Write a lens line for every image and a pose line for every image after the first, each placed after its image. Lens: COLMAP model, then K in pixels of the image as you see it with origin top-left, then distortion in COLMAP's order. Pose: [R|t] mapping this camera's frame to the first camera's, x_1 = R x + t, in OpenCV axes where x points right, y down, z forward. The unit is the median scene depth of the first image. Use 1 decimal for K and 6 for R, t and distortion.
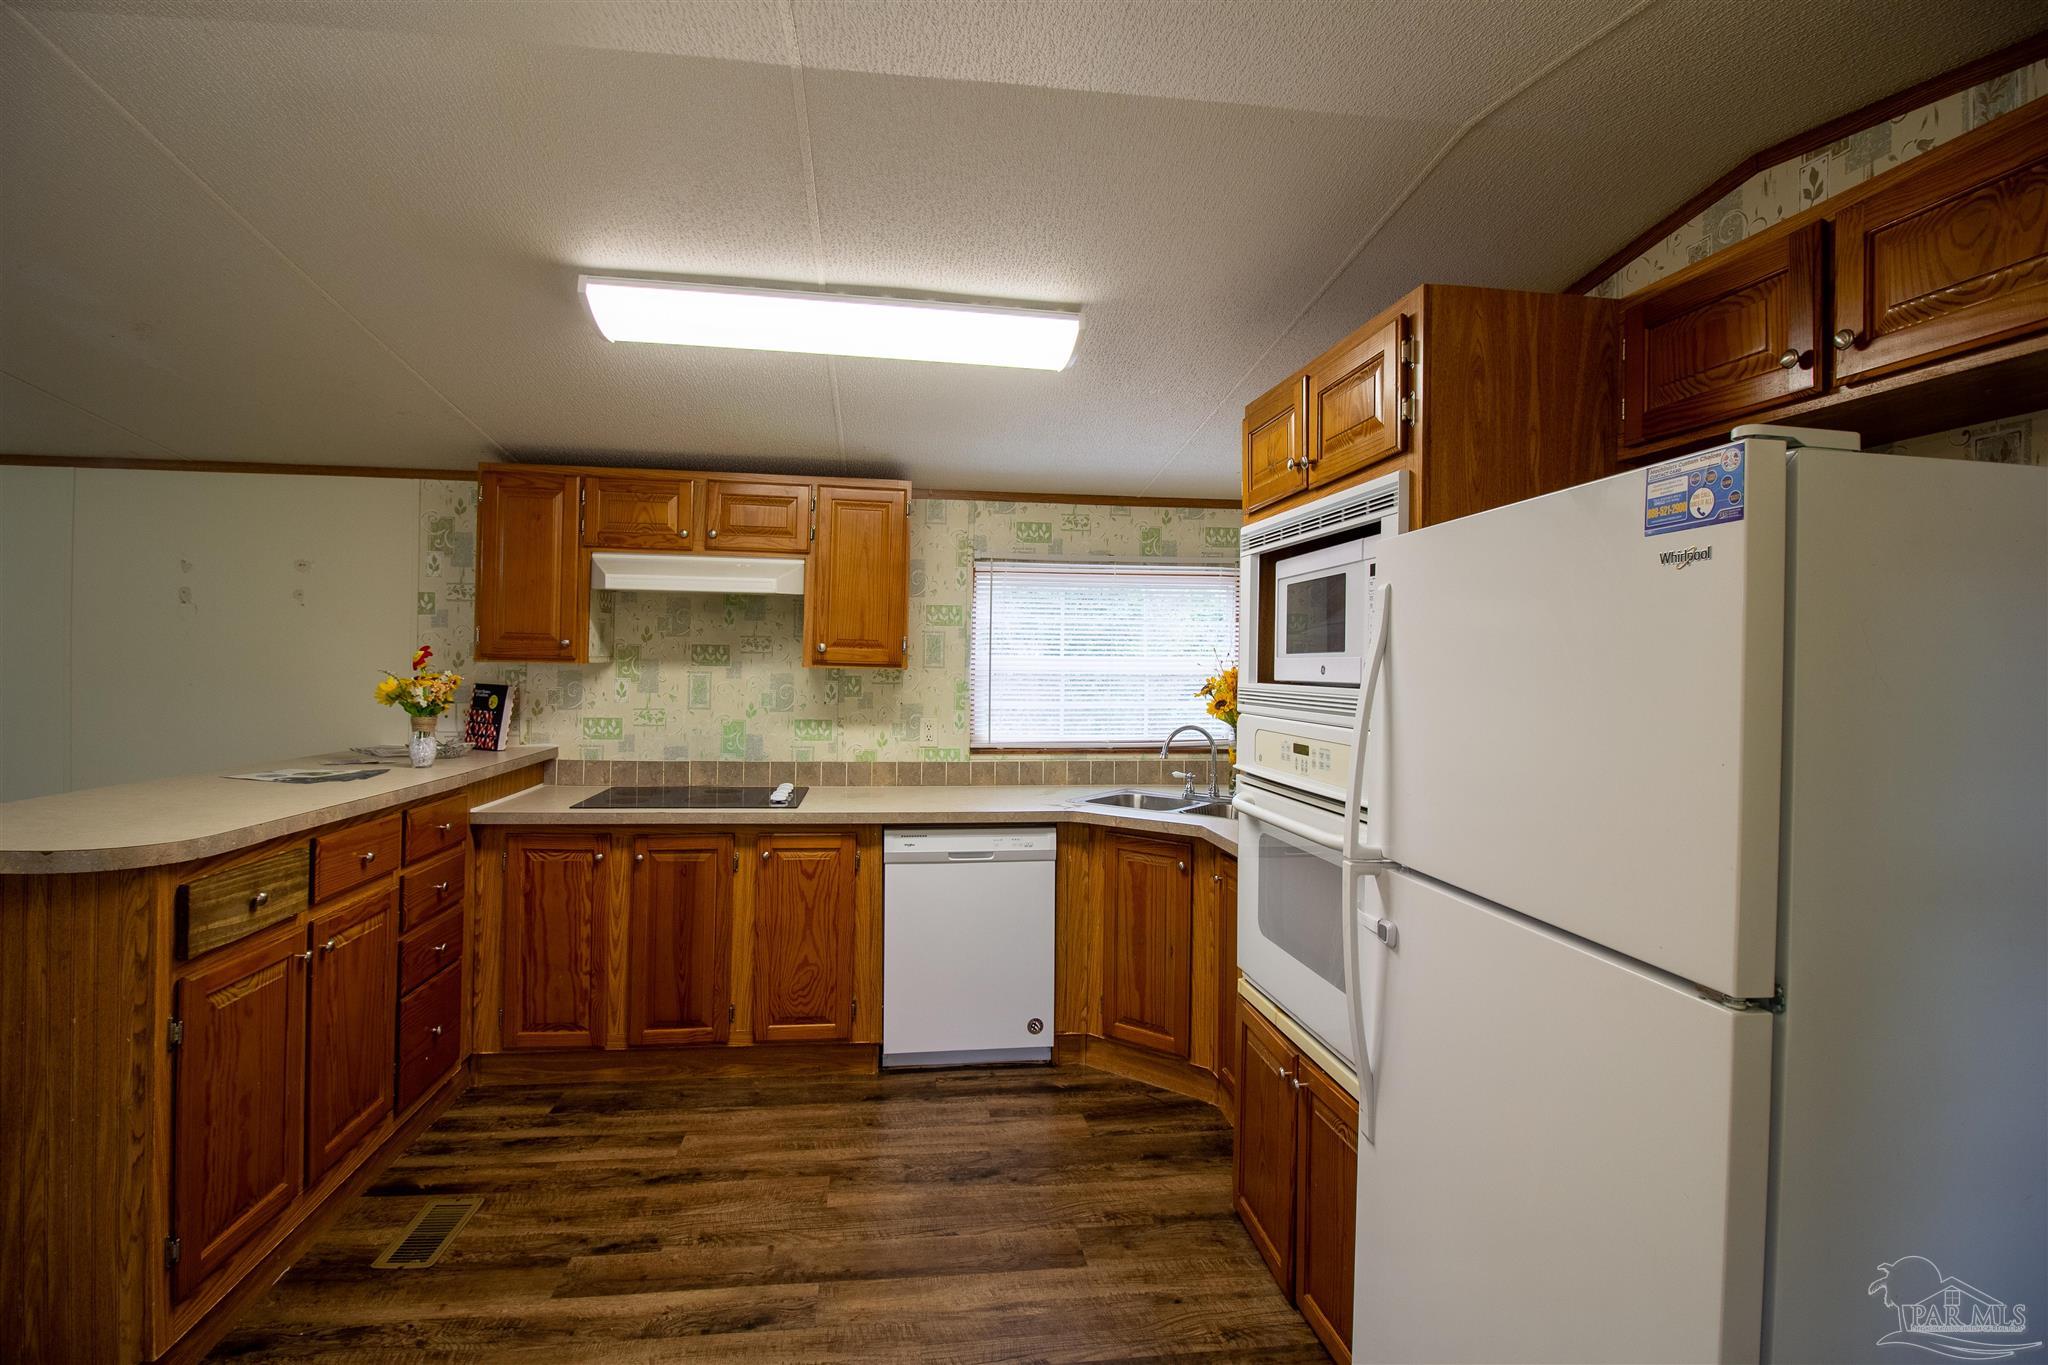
lens RADIAL K [[948.0, 0, 1010.6], [0, 948.0, 658.8], [0, 0, 1]] dist [-0.001225, -0.013752]
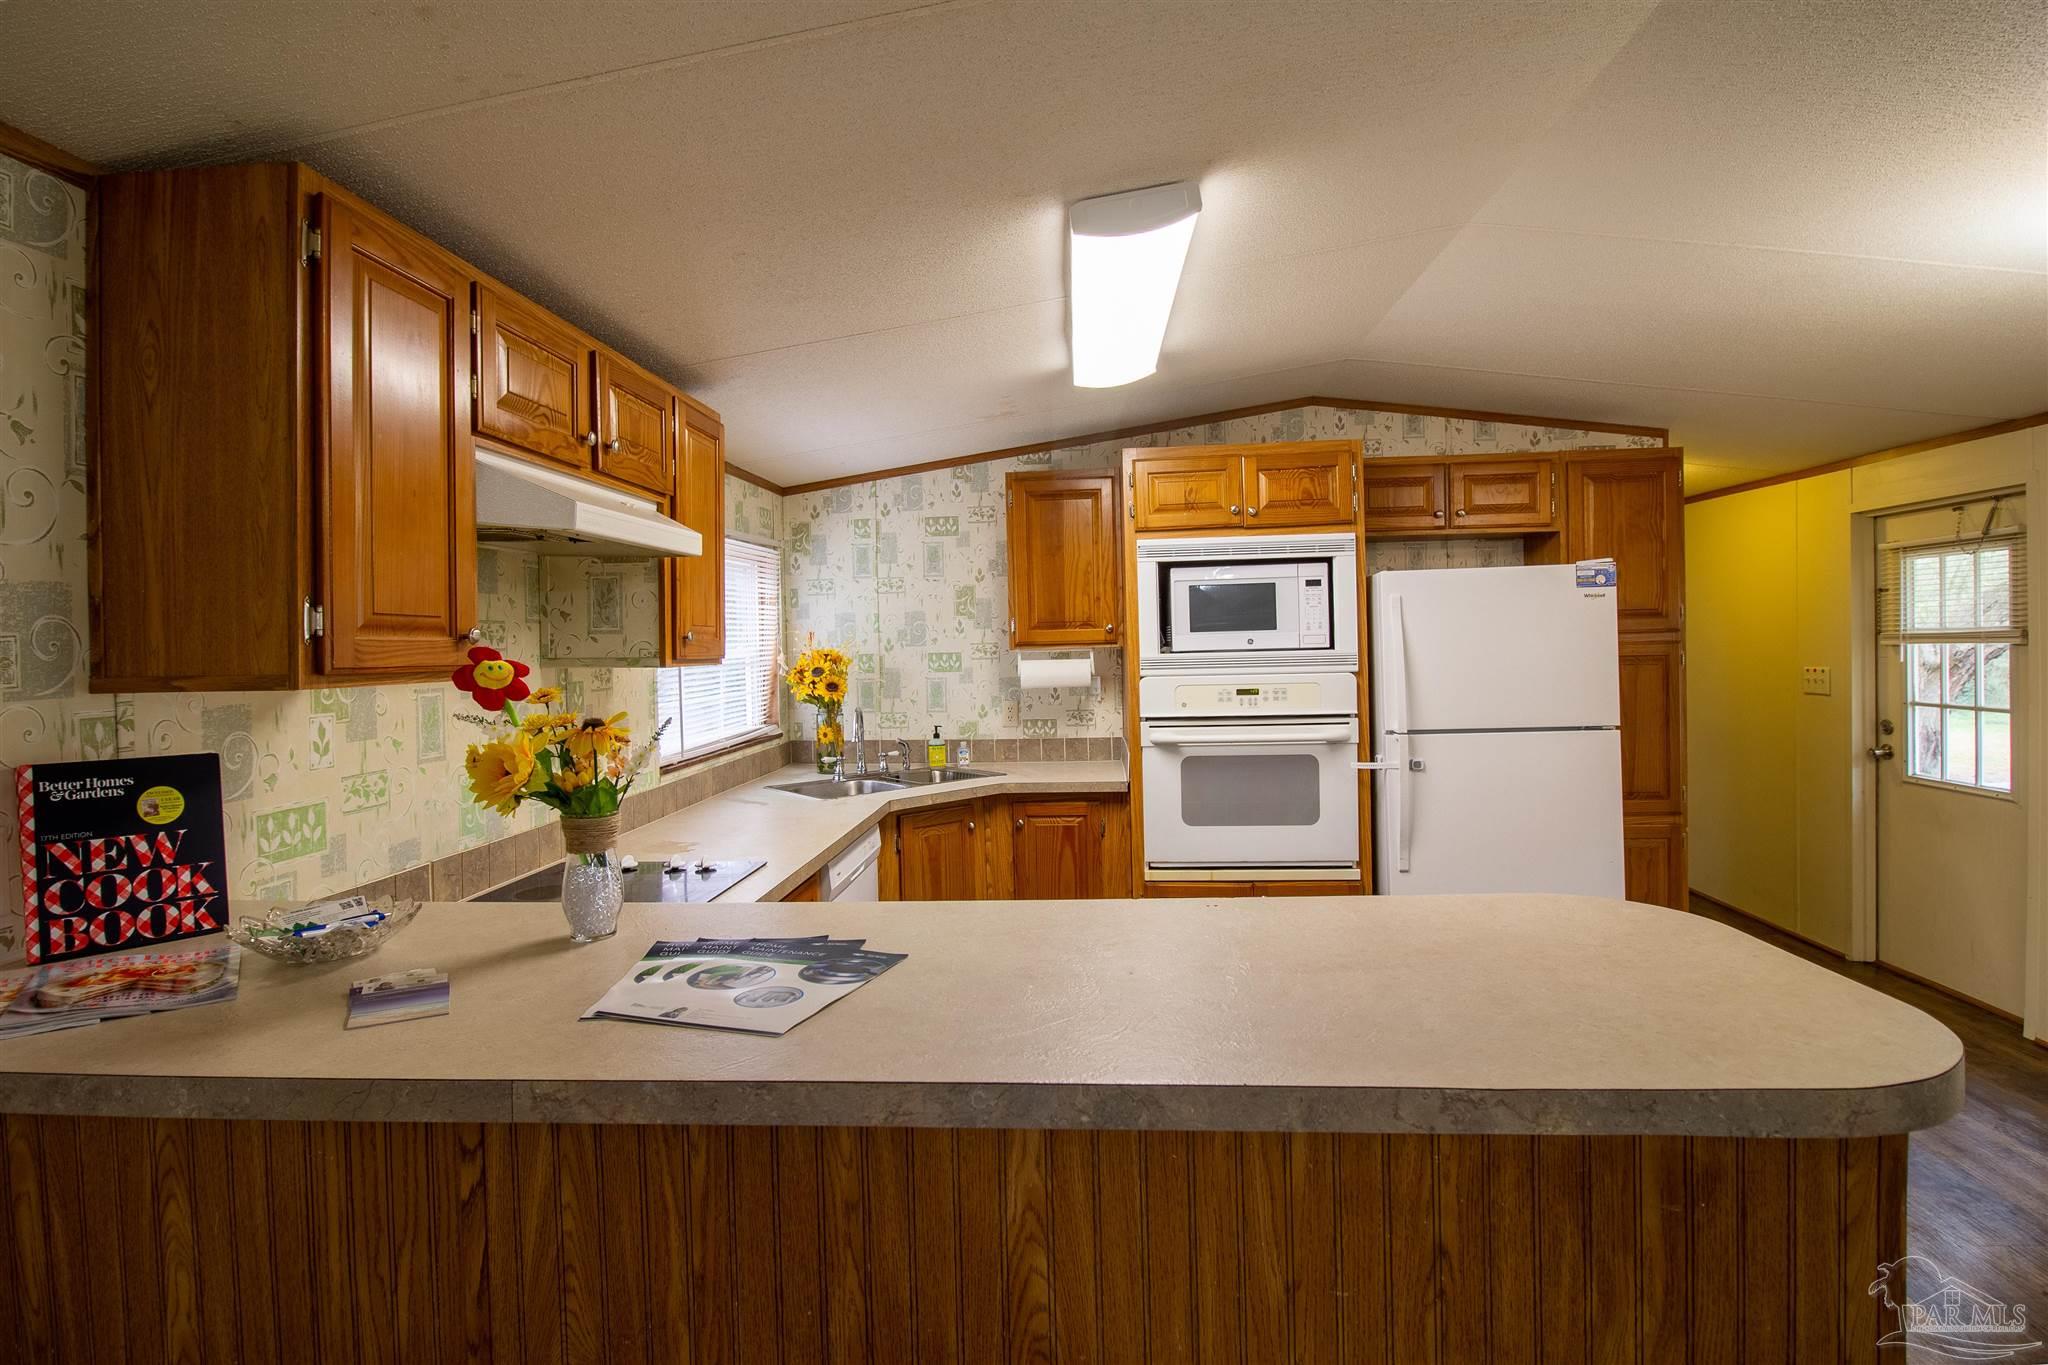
lens RADIAL K [[1017.2, 0, 1010.1], [0, 1017.2, 653.6], [0, 0, 1]] dist [0.001848, -0.015413]
pose [[0.218394, -0.033218, 0.975295, -0.939221], [0.023132, 0.999316, 0.028856, -0.017376], [-0.975587, 0.016258, 0.219013, 0.663989]]
